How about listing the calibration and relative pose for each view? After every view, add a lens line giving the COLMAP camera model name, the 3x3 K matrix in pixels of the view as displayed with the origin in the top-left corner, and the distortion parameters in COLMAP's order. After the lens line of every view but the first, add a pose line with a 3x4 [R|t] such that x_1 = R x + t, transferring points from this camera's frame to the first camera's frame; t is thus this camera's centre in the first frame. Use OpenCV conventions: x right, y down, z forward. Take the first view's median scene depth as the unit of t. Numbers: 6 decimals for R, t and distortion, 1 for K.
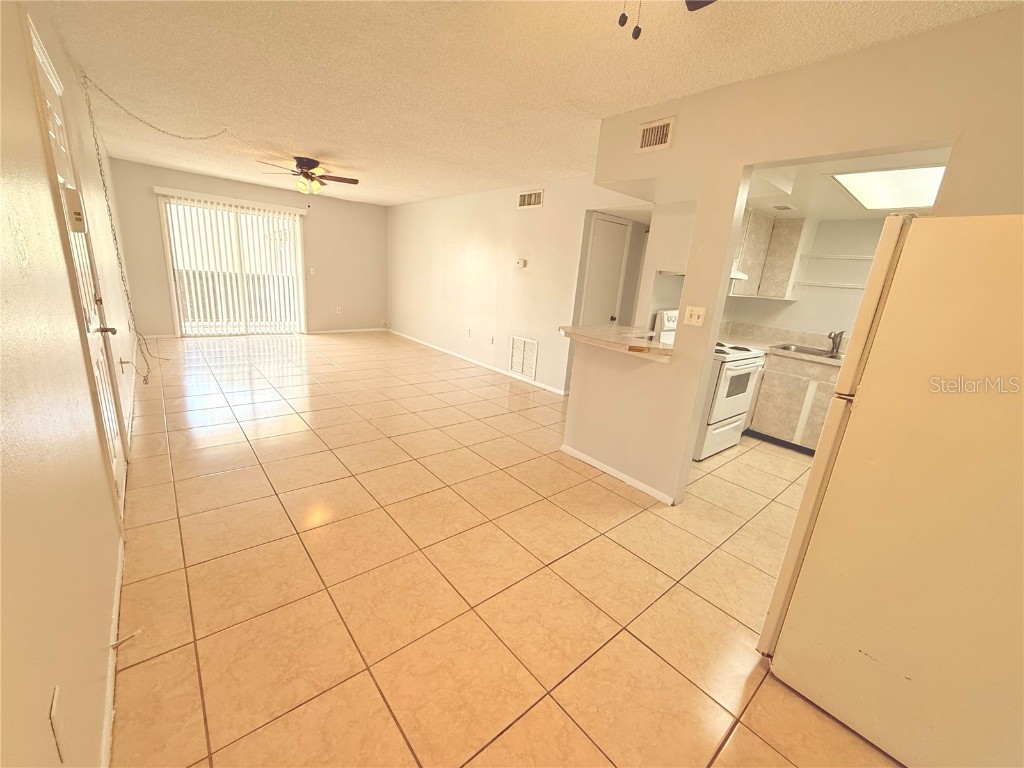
lens RADIAL K [[406.0, 0, 504.2], [0, 406.0, 386.3], [0, 0, 1]] dist [0.011768, -0.000032]
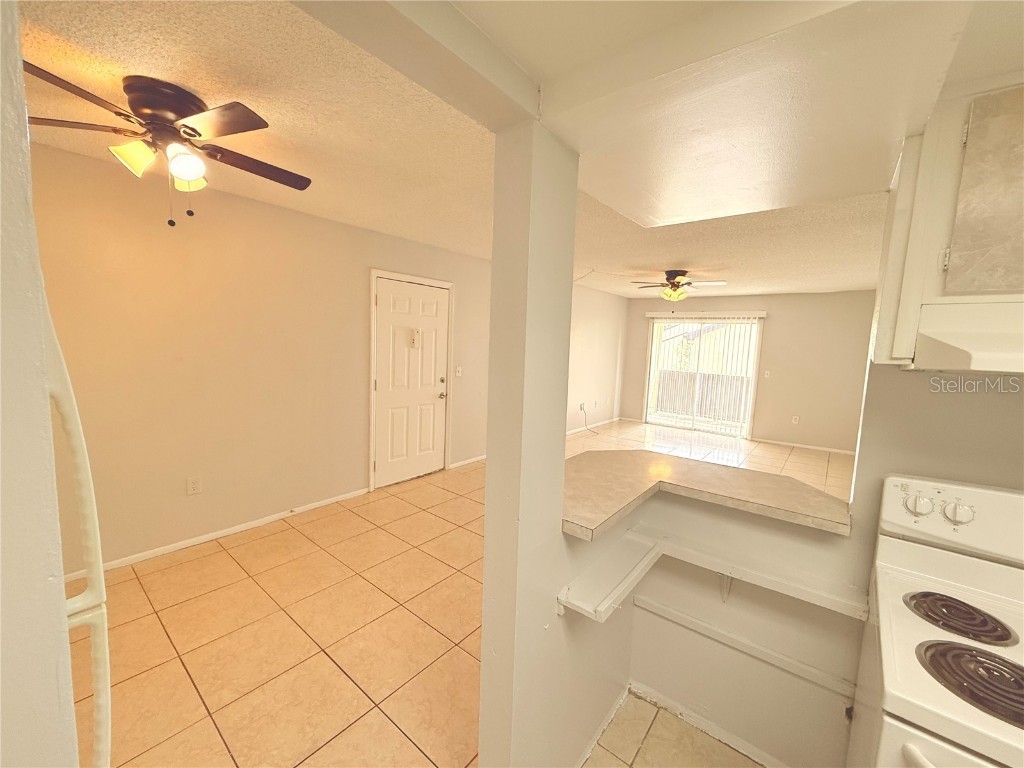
lens RADIAL K [[406.0, 0, 504.2], [0, 406.0, 386.3], [0, 0, 1]] dist [0.011768, -0.000032]
pose [[0.189824, 0.039369, -0.981029, 0.487765], [-0.288230, 0.957404, -0.017350, -0.116298], [0.938558, 0.286055, 0.193085, 0.454114]]
